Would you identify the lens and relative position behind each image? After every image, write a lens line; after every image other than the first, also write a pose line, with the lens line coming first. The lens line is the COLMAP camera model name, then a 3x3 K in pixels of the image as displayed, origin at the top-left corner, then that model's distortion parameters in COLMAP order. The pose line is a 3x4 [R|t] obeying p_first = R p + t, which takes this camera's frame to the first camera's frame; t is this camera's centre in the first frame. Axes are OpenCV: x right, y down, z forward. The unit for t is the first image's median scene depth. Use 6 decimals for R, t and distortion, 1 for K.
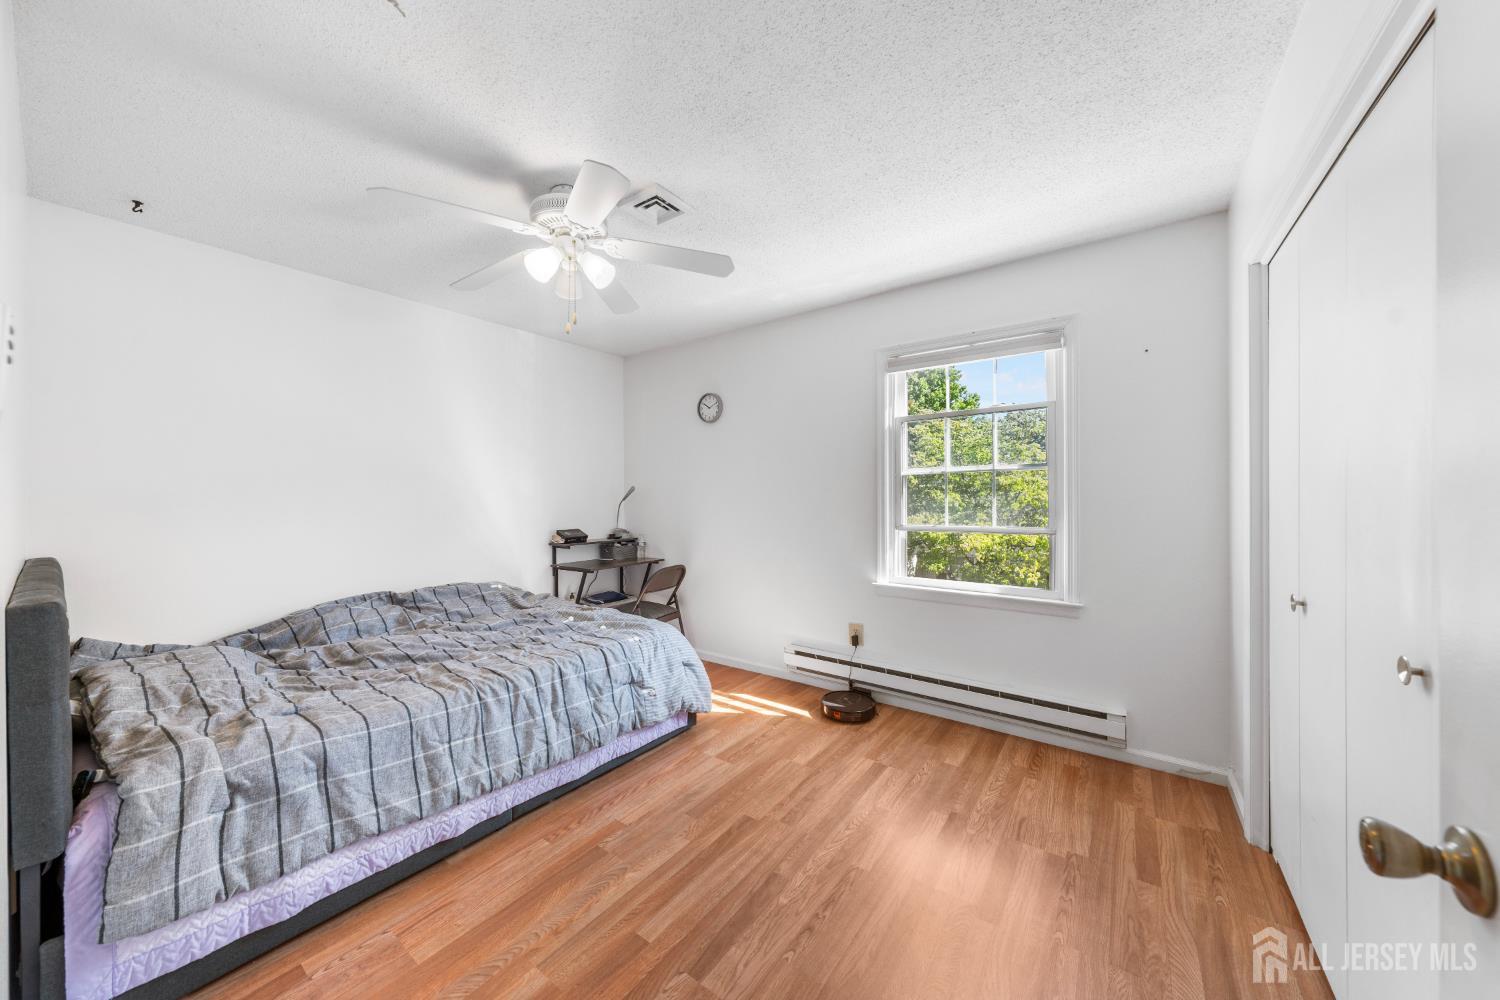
lens RADIAL K [[517.3, 0, 751.0], [0, 517.3, 493.9], [0, 0, 1]] dist [0.000498, 0.000096]
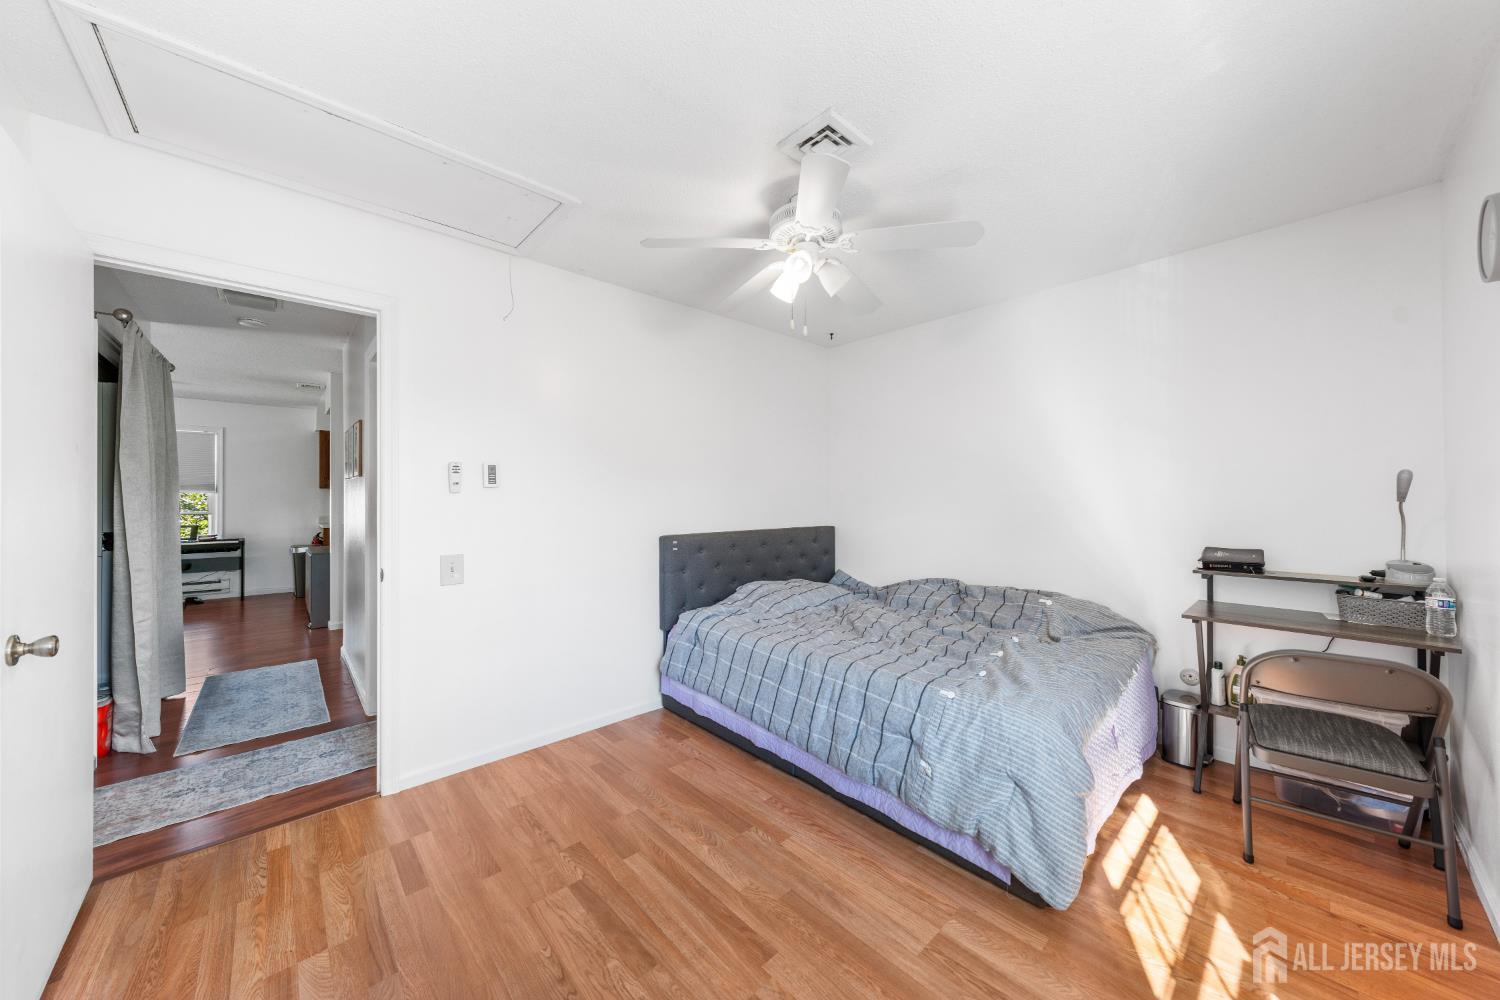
lens RADIAL K [[522.5, 0, 744.9], [0, 522.5, 492.7], [0, 0, 1]] dist [-0.000331, -0.000009]
pose [[-0.206412, -0.004096, -0.978457, 0.710317], [0.012959, 0.999892, -0.006920, 0.003608], [0.978379, -0.014109, -0.206336, 1.141127]]
